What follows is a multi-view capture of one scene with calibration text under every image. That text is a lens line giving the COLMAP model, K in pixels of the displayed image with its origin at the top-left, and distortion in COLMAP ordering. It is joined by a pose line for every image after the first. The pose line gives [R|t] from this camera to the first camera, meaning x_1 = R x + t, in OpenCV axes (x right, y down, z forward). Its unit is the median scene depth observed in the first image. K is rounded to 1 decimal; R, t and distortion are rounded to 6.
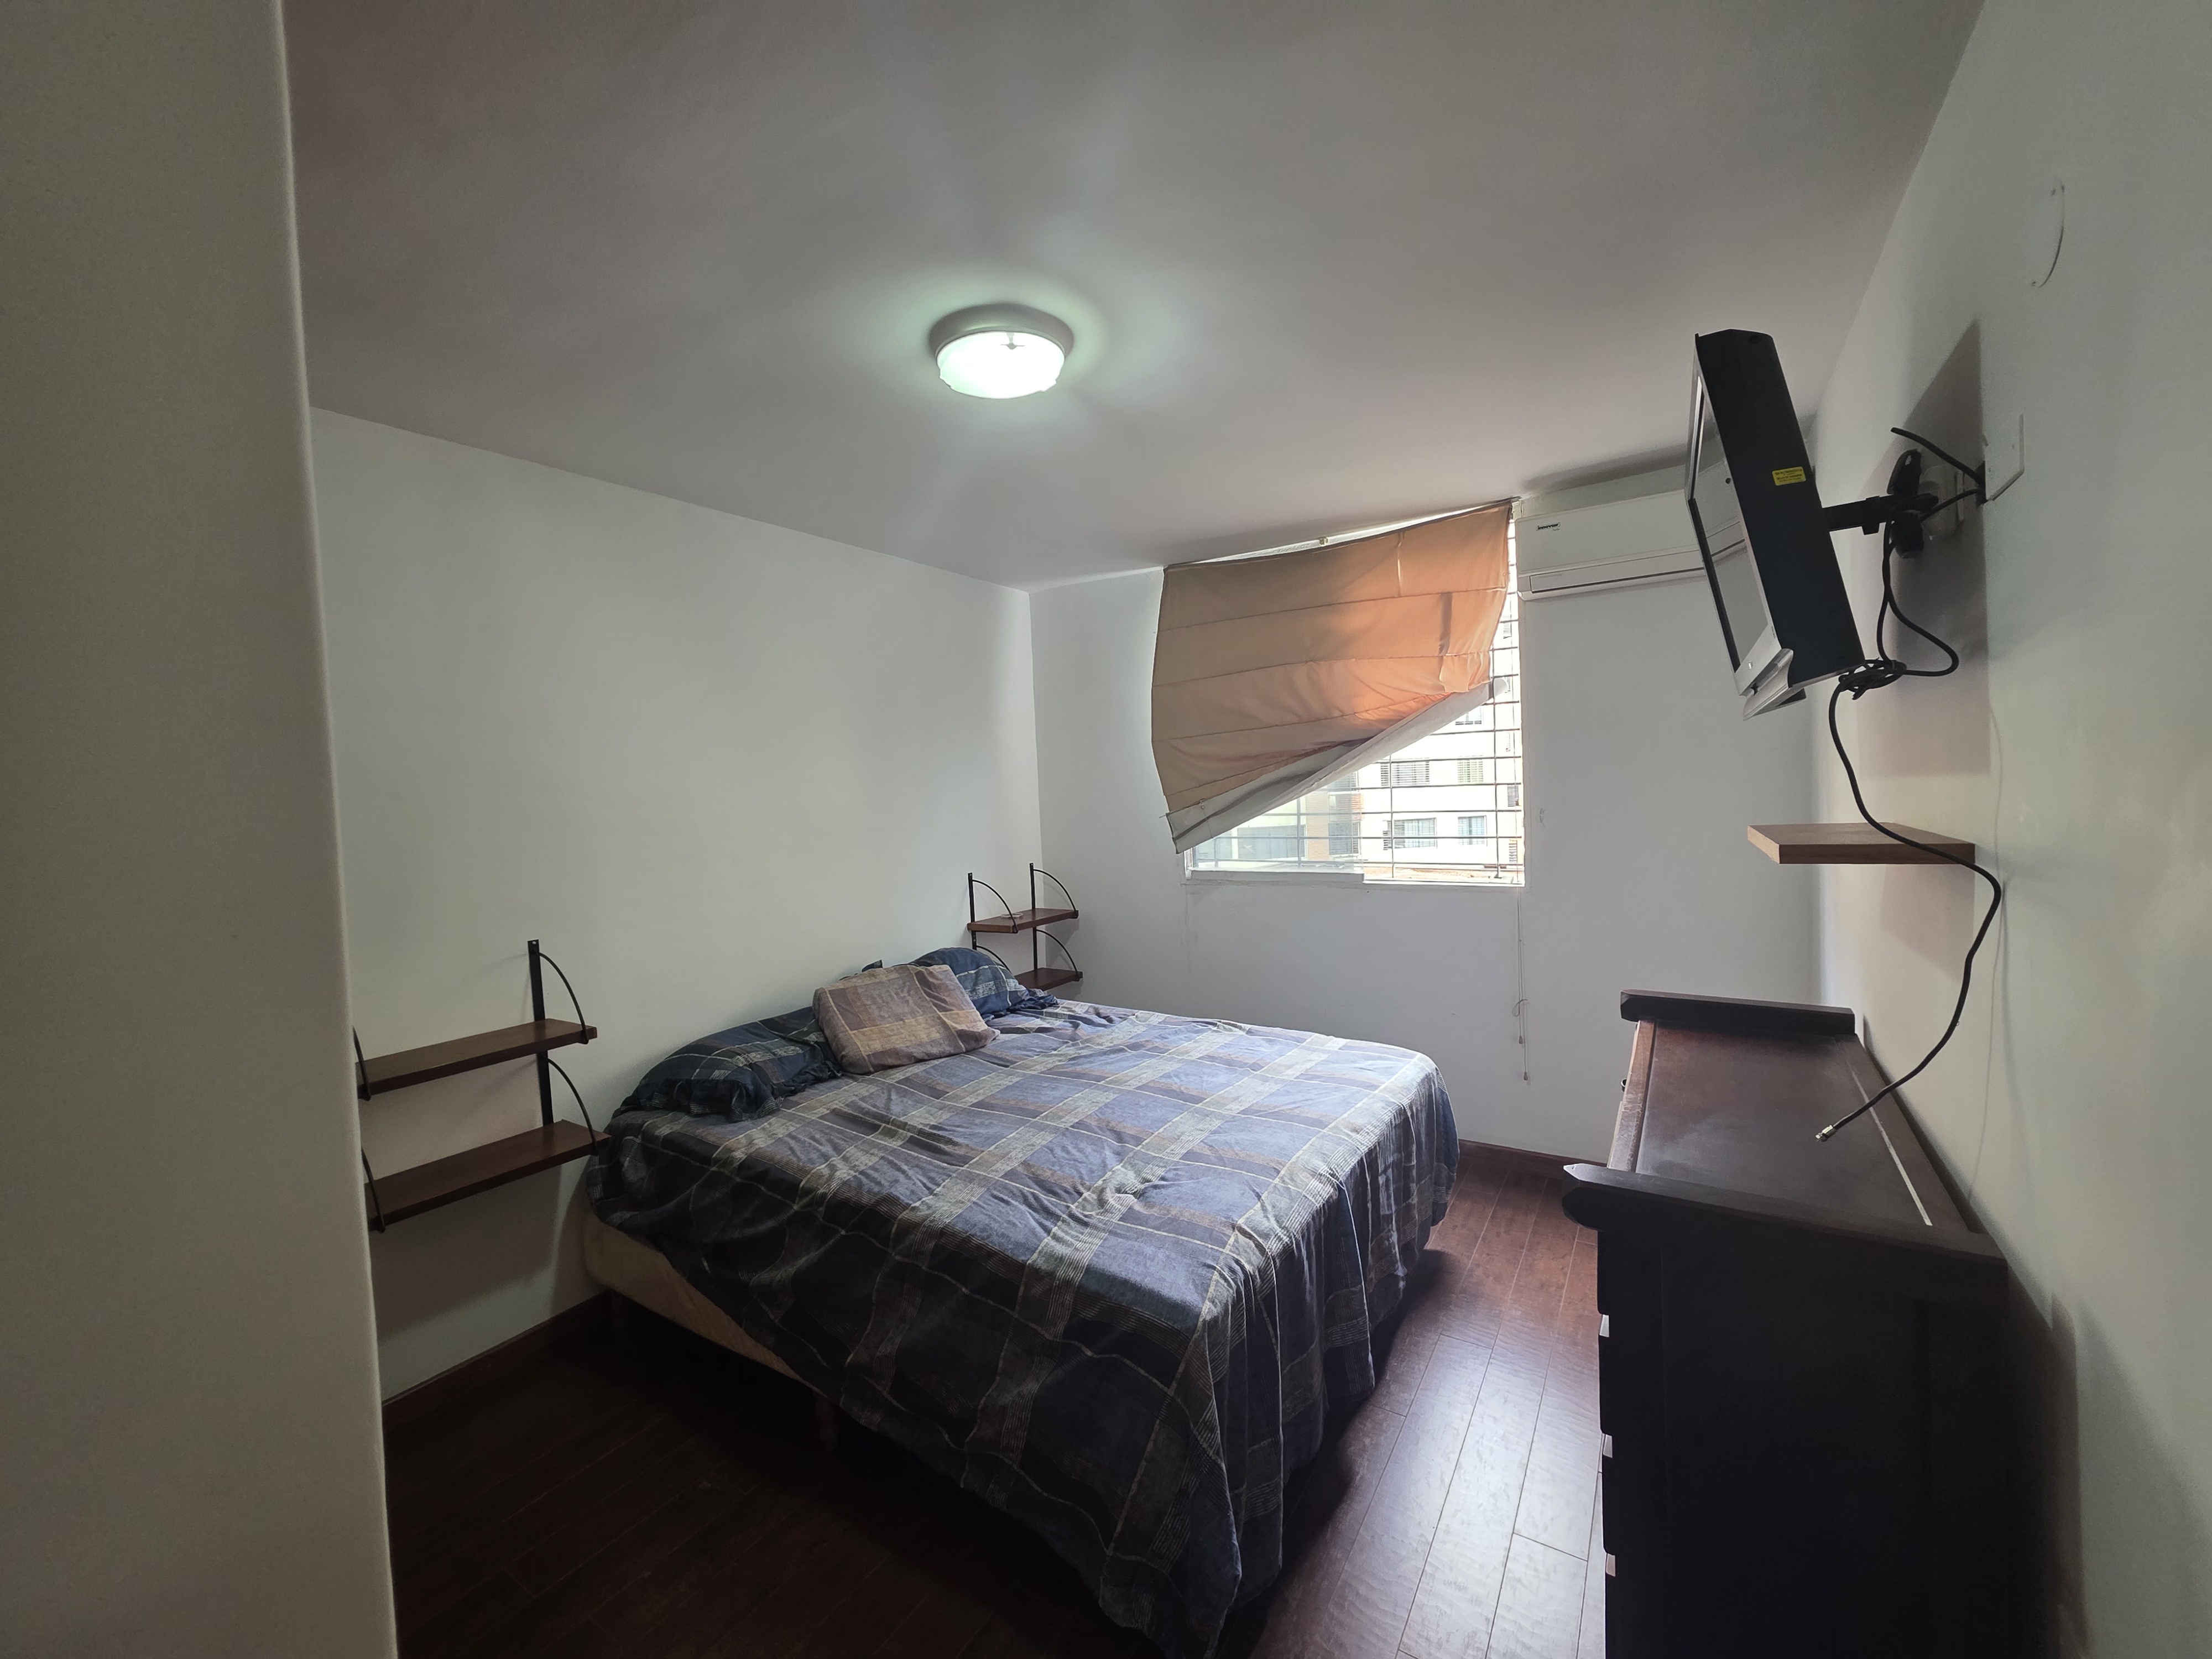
lens RADIAL K [[878.7, 0, 1108.2], [0, 878.7, 827.4], [0, 0, 1]] dist [0.003794, -0.000544]
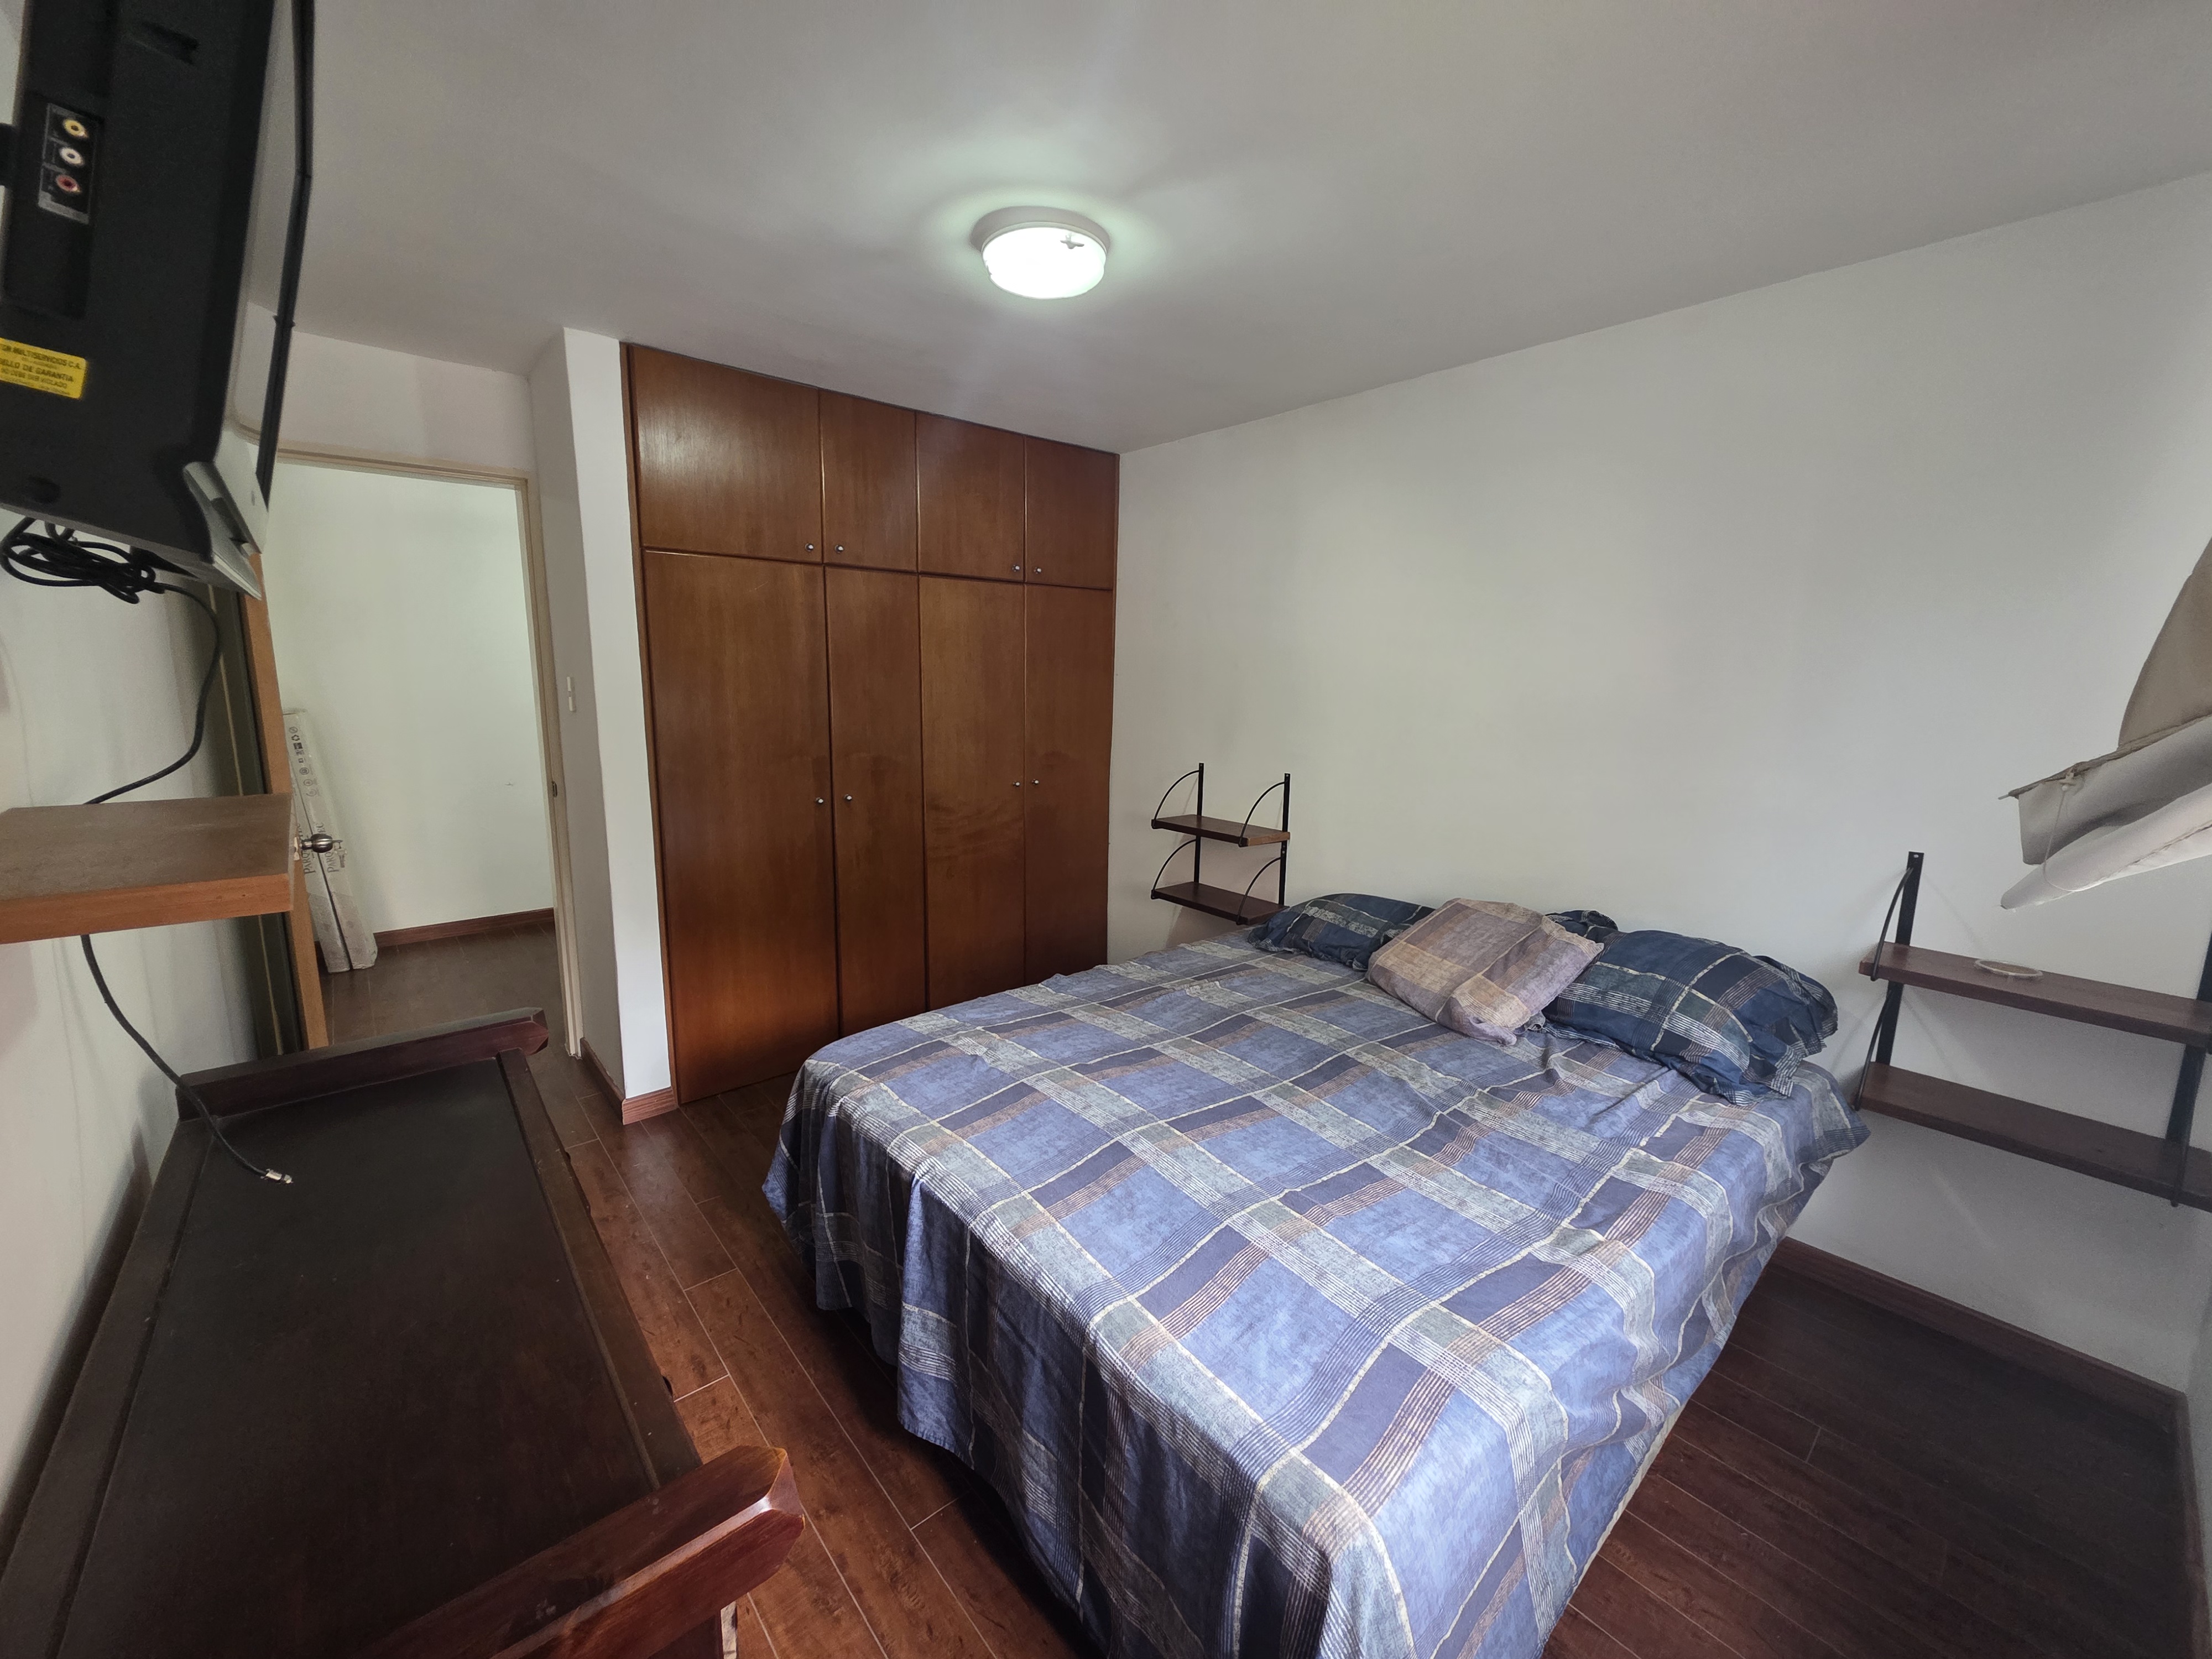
lens RADIAL K [[878.7, 0, 1109.0], [0, 878.7, 817.2], [0, 0, 1]] dist [0.003794, -0.000544]
pose [[-0.285742, 0.186964, -0.939891, 0.723627], [-0.051686, 0.976349, 0.209930, -0.081158], [0.956912, 0.108565, -0.269321, 1.076145]]
